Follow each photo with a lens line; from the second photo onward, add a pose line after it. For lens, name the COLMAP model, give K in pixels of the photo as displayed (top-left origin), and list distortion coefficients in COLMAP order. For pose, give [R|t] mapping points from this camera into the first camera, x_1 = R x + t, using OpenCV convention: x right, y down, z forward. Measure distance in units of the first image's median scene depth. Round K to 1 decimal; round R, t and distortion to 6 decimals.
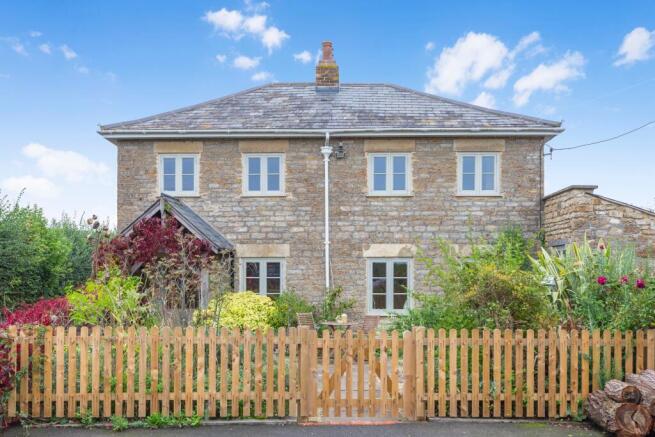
lens RADIAL K [[657.4, 0, 327.4], [0, 657.4, 271.6], [0, 0, 1]] dist [0.005852, 0.006075]
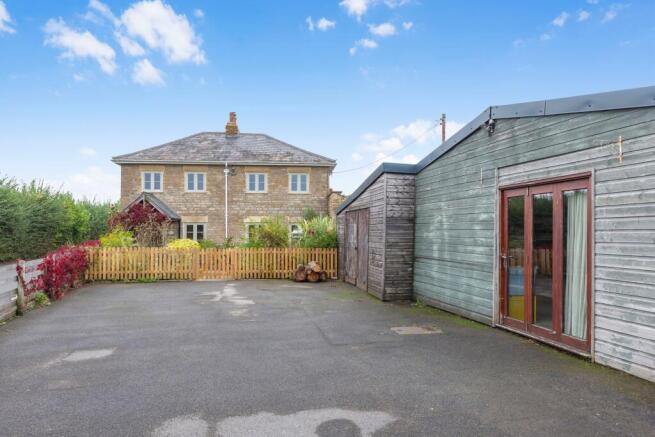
lens RADIAL K [[467.5, 0, 327.6], [0, 467.5, 229.2], [0, 0, 1]] dist [-0.001025, -0.000827]
pose [[0.992457, -0.000091, 0.122591, 0.135876], [0.000820, 0.999982, -0.005896, 0.008614], [-0.122588, 0.005952, 0.992440, -0.505571]]
